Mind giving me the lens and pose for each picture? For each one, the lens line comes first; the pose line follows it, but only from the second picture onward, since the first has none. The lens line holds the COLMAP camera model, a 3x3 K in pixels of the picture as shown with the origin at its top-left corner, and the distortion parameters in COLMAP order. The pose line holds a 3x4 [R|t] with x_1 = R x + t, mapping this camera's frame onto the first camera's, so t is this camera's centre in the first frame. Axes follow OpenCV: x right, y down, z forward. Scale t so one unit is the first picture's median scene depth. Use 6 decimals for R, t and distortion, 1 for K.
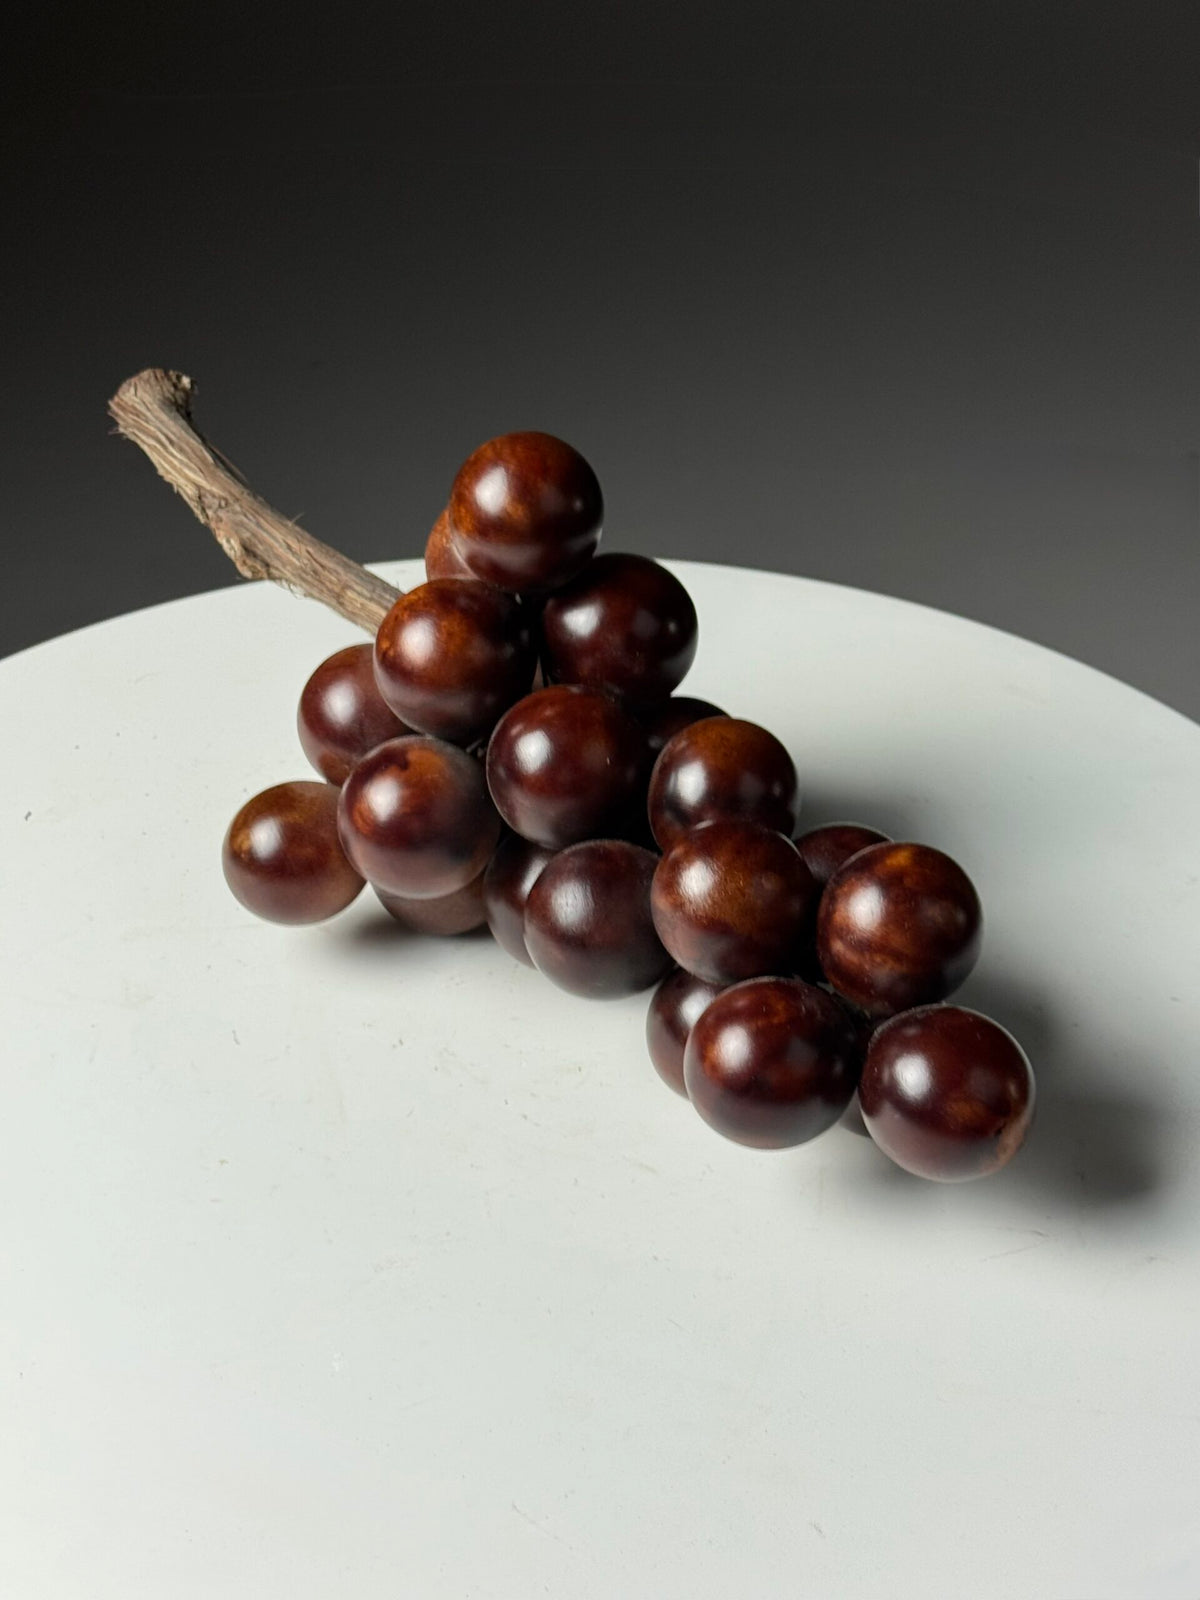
lens RADIAL K [[2516.8, 0, 582.6], [0, 2516.8, 816.4], [0, 0, 1]] dist [0.124202, 0.000000]
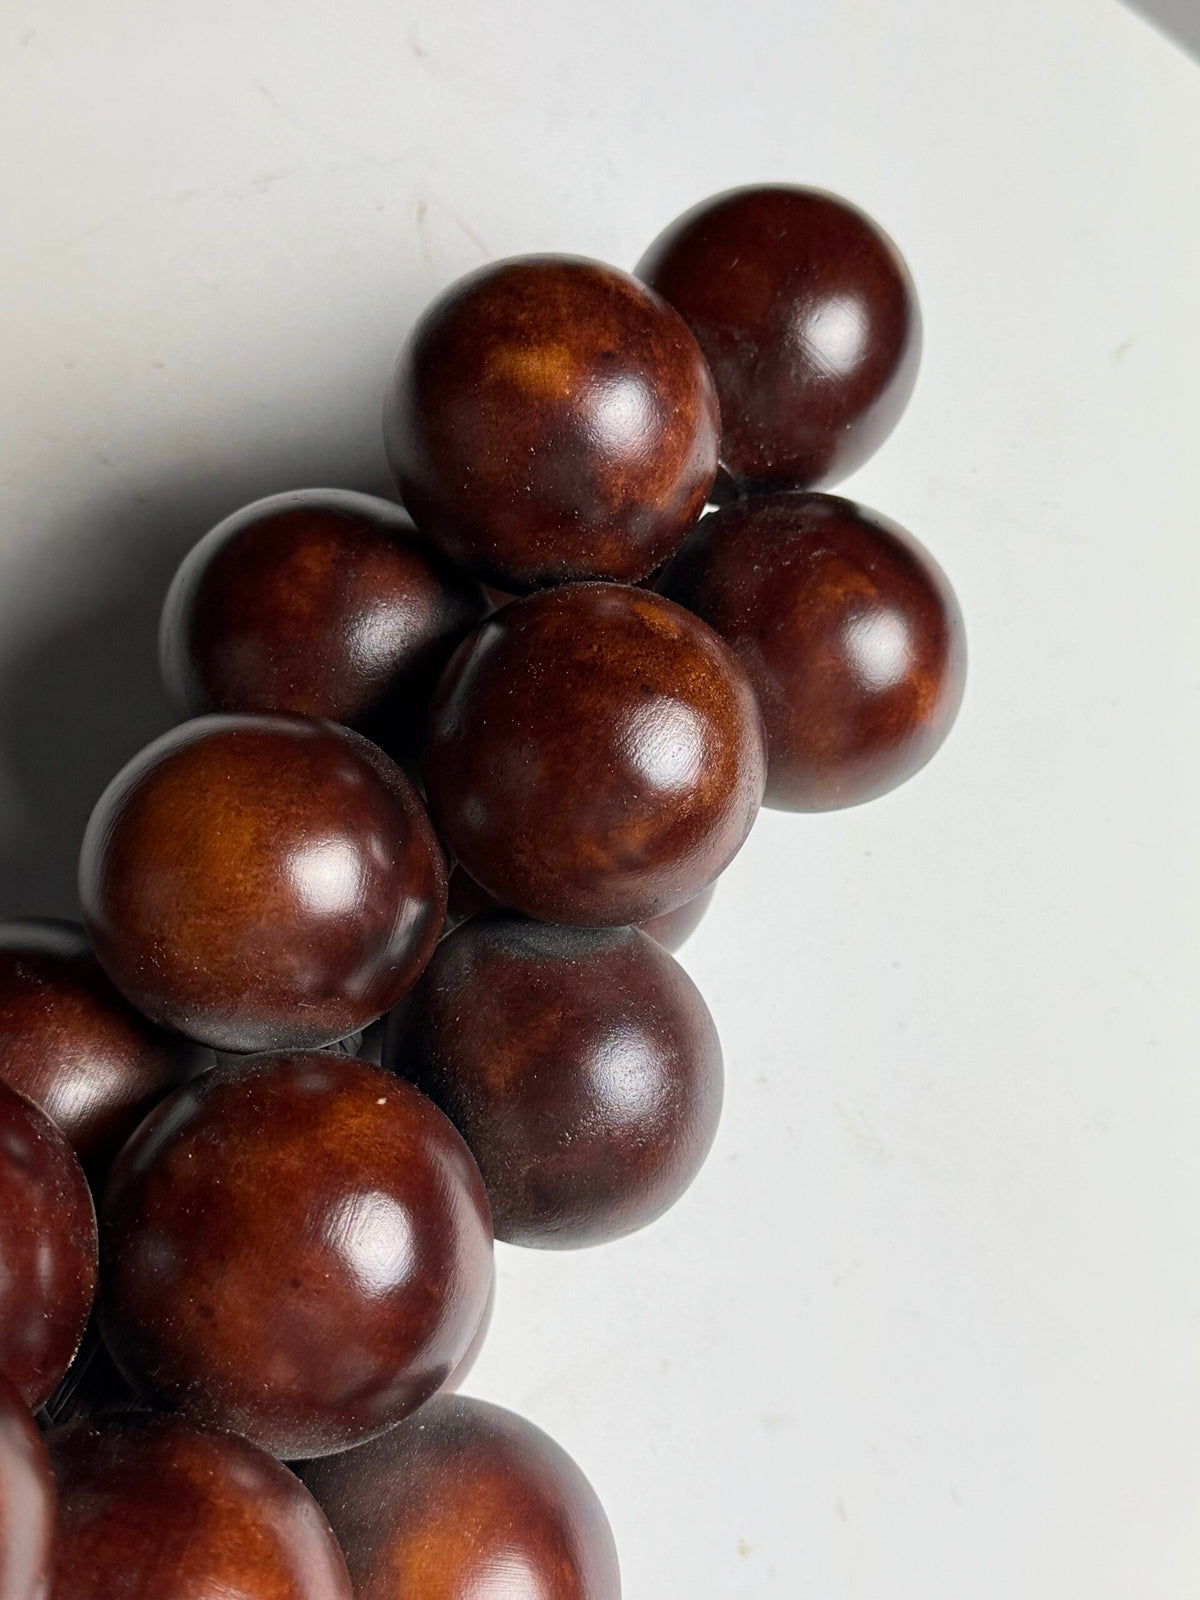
lens RADIAL K [[2178.2, 0, 602.0], [0, 2178.2, 807.3], [0, 0, 1]] dist [0.110379, 0.000000]
pose [[-0.366374, -0.908588, 0.200594, -0.029795], [0.536211, -0.029983, 0.843551, -0.293757], [-0.760426, 0.416616, 0.498180, 0.751432]]
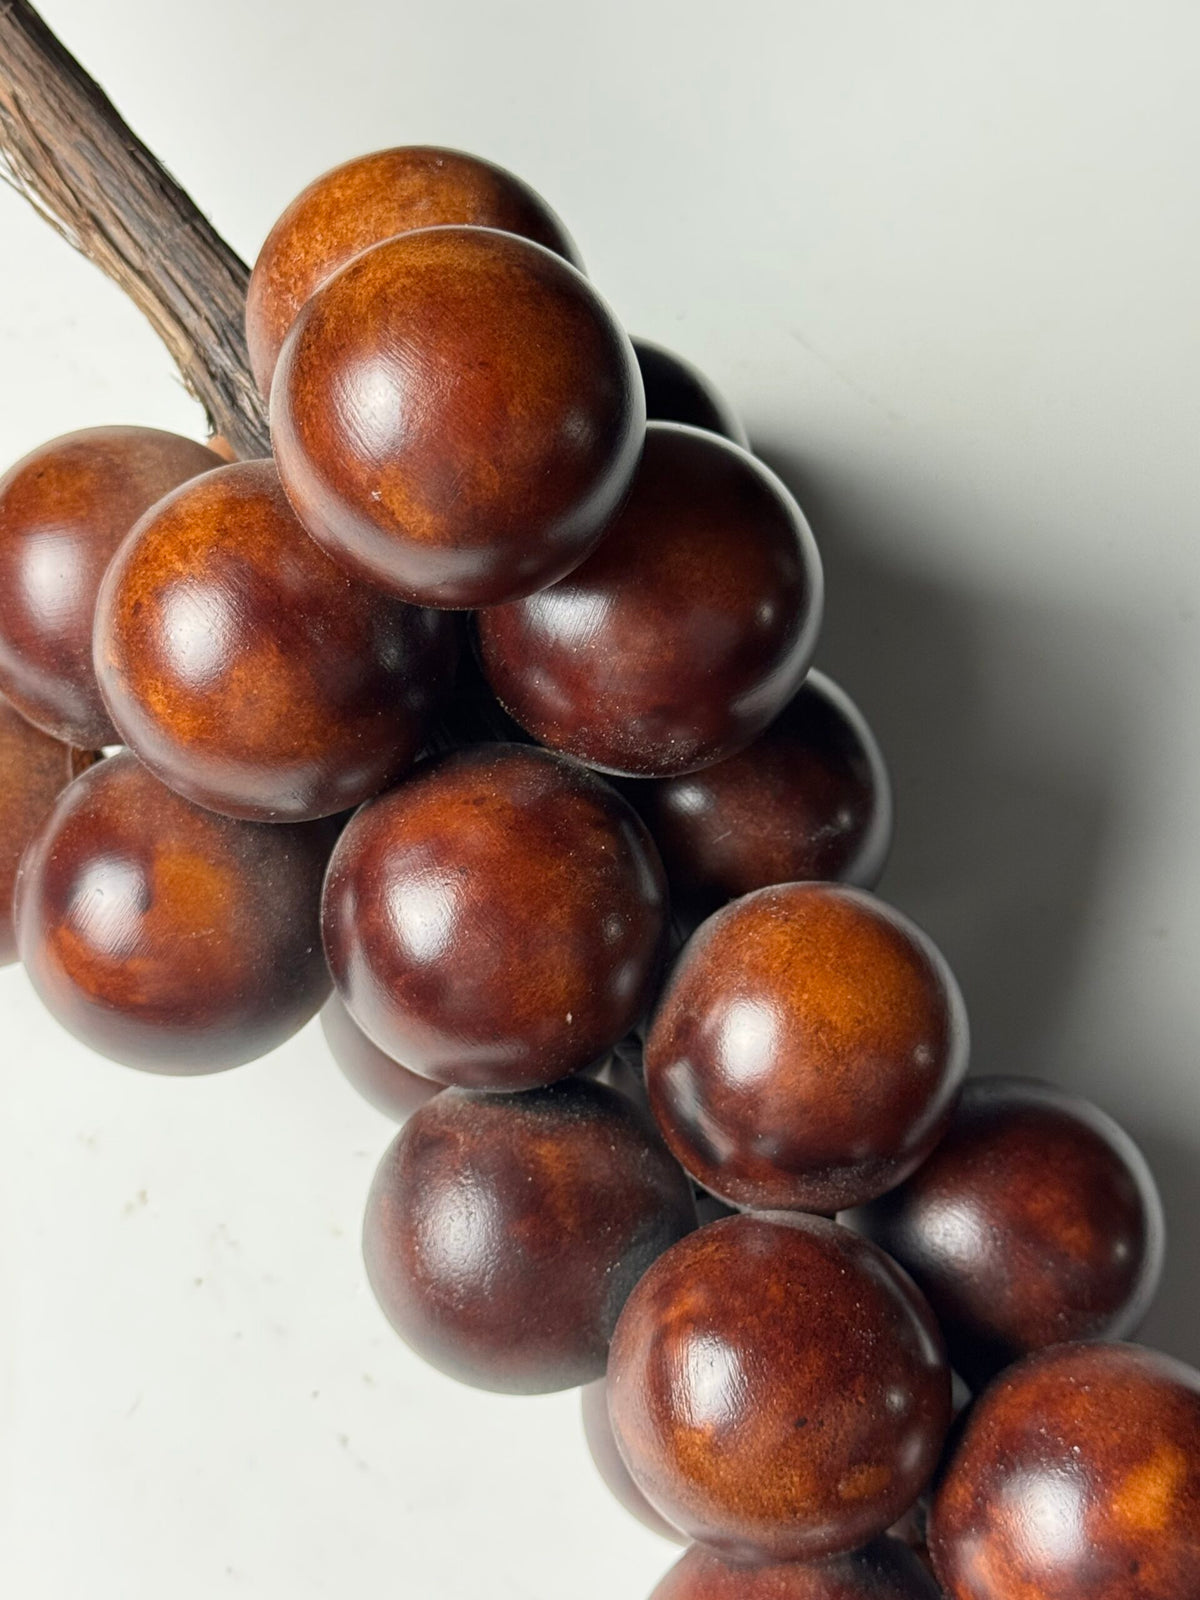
lens RADIAL K [[2516.8, 0, 608.6], [0, 2516.8, 788.1], [0, 0, 1]] dist [0.124202, 0.000000]
pose [[0.990276, 0.134553, 0.035339, -0.004457], [-0.130803, 0.814057, 0.565864, -0.310621], [0.047370, -0.564984, 0.823741, 0.623796]]
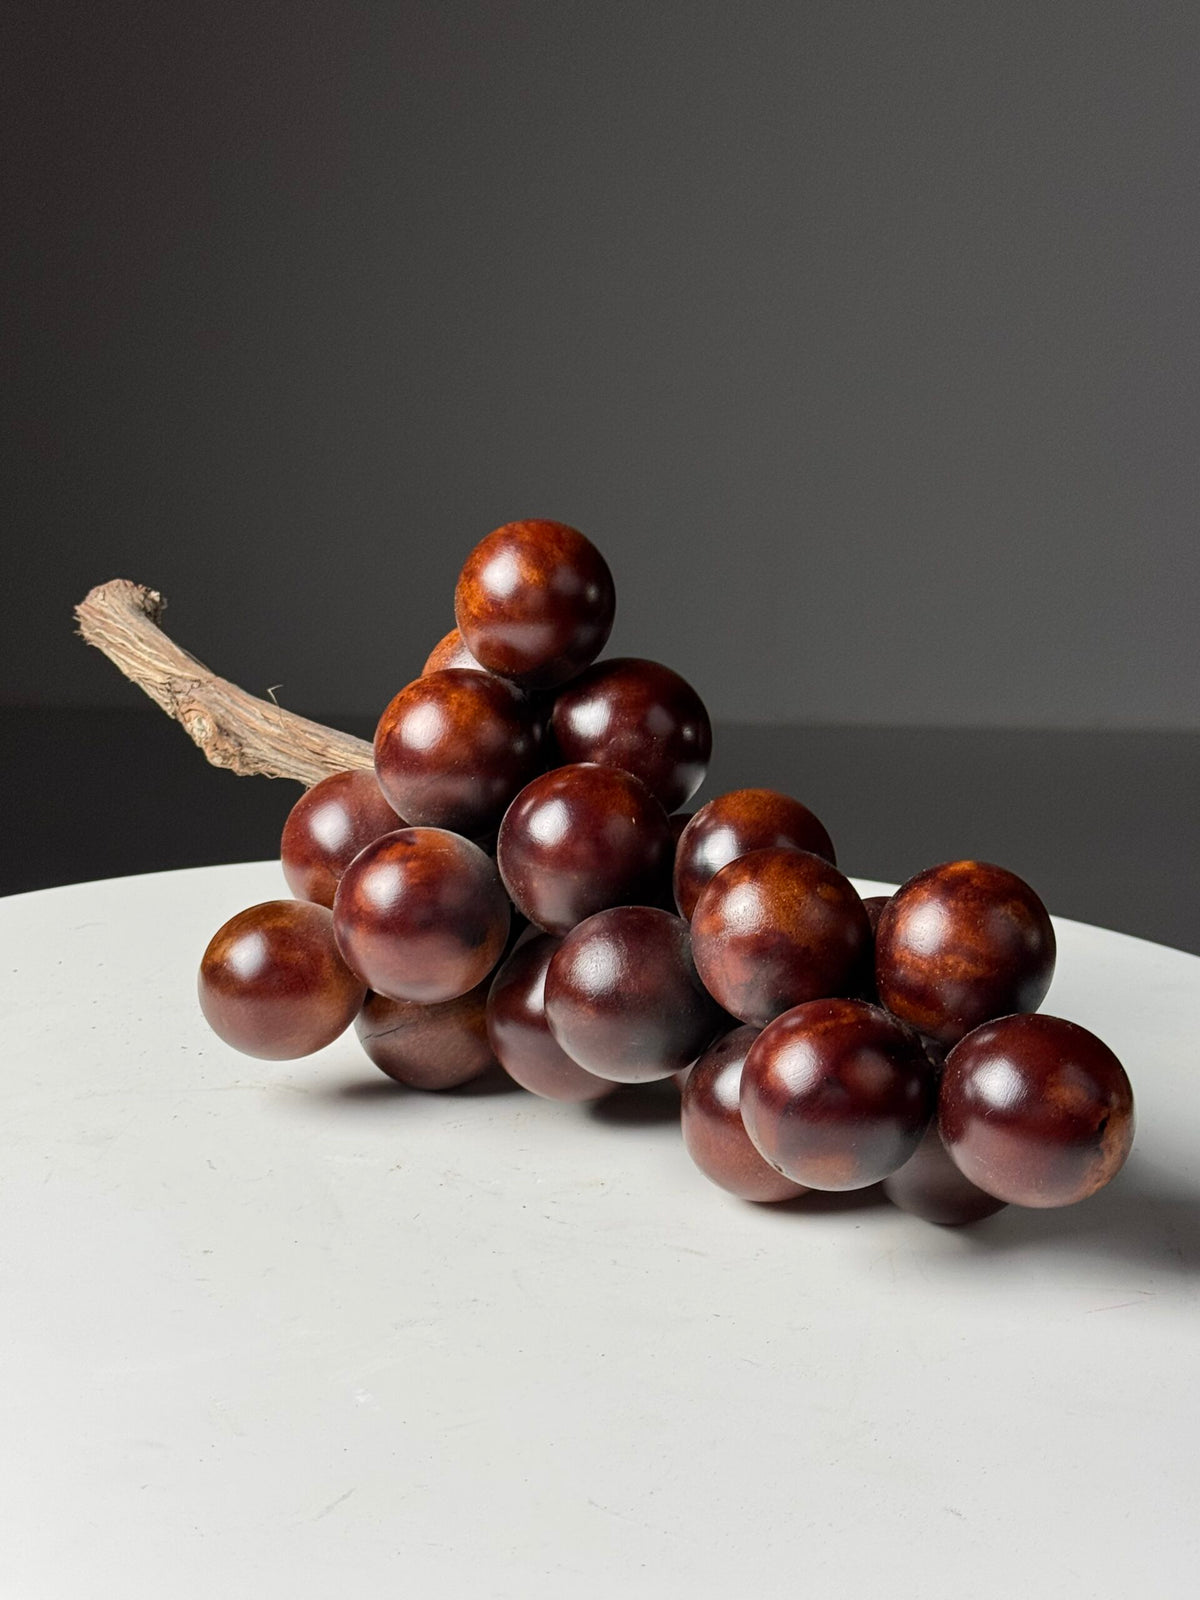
lens RADIAL K [[2516.8, 0, 597.8], [0, 2516.8, 799.7], [0, 0, 1]] dist [0.124202, 0.000000]
pose [[0.996641, 0.003343, 0.081822, -0.077442], [0.024670, 0.940491, -0.338922, 0.279159], [-0.078086, 0.339802, 0.937250, 0.117326]]
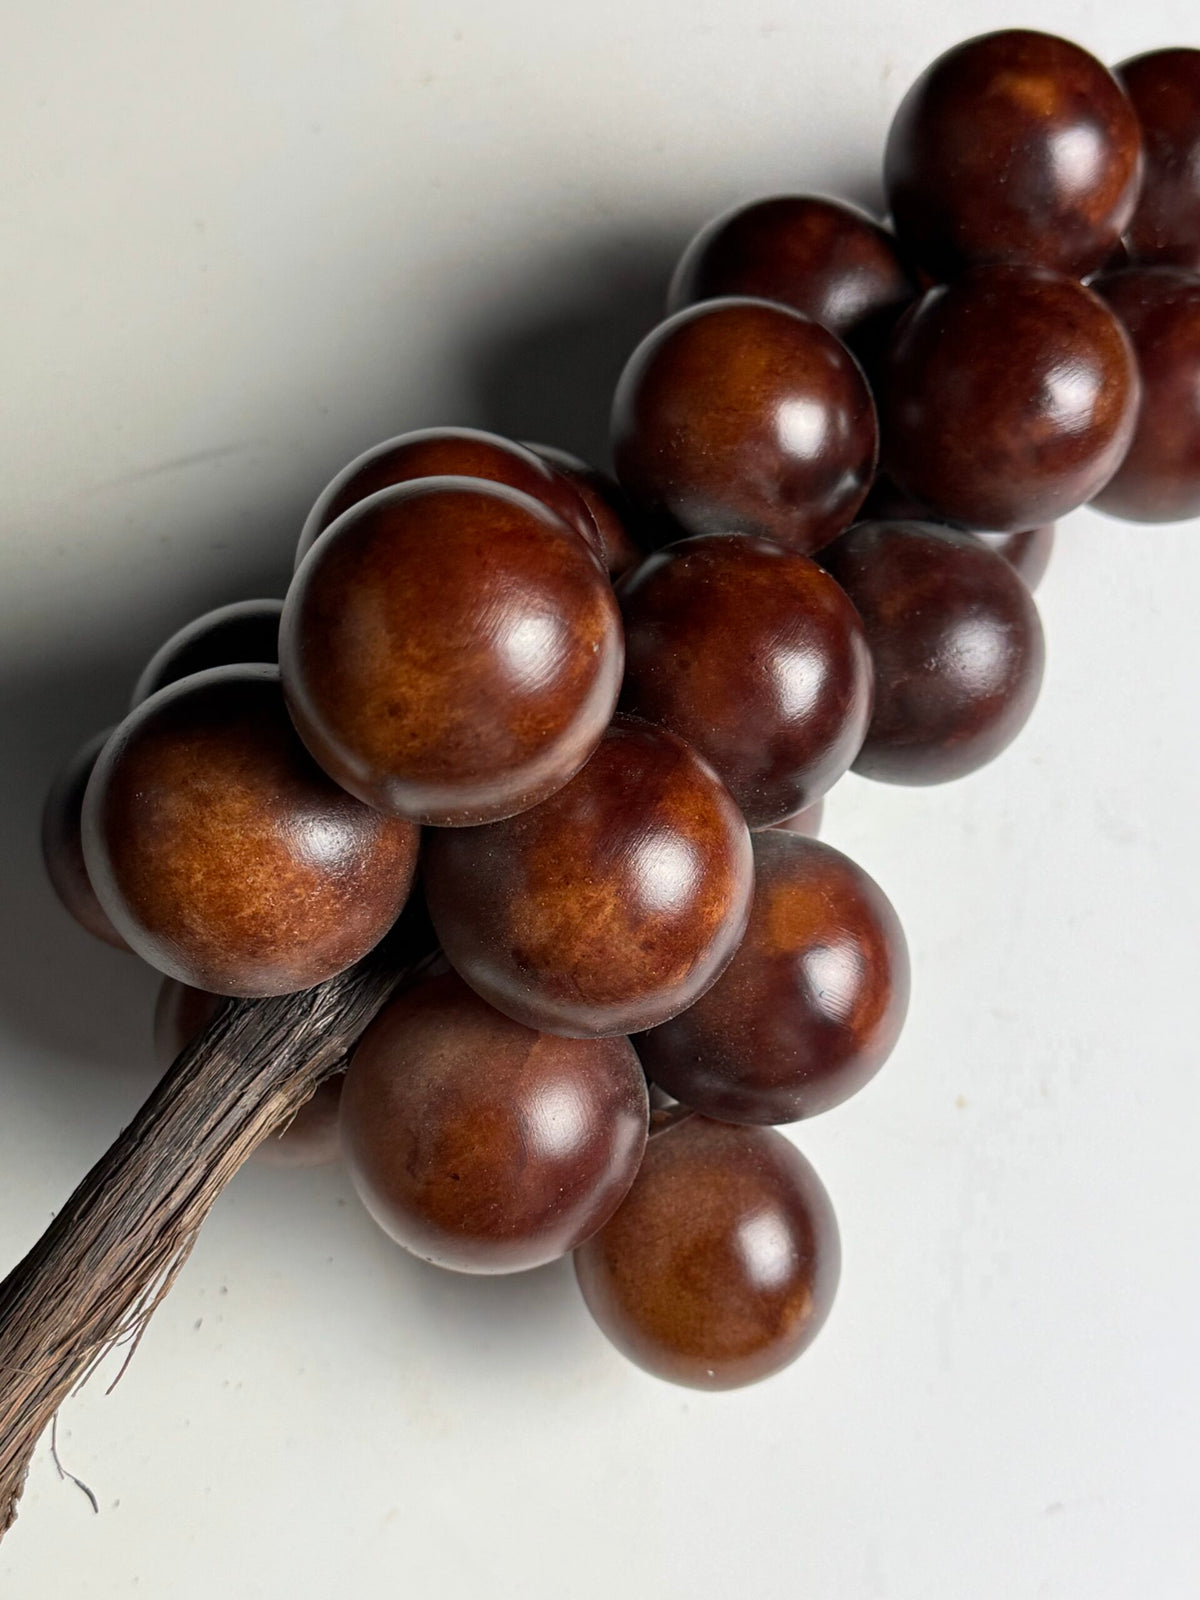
lens RADIAL K [[2178.2, 0, 609.6], [0, 2178.2, 801.3], [0, 0, 1]] dist [0.110379, 0.000000]
pose [[-0.165018, -0.940469, 0.297131, -0.167073], [0.560241, 0.158561, 0.813012, -0.417815], [-0.811726, 0.300627, 0.500724, 0.788587]]
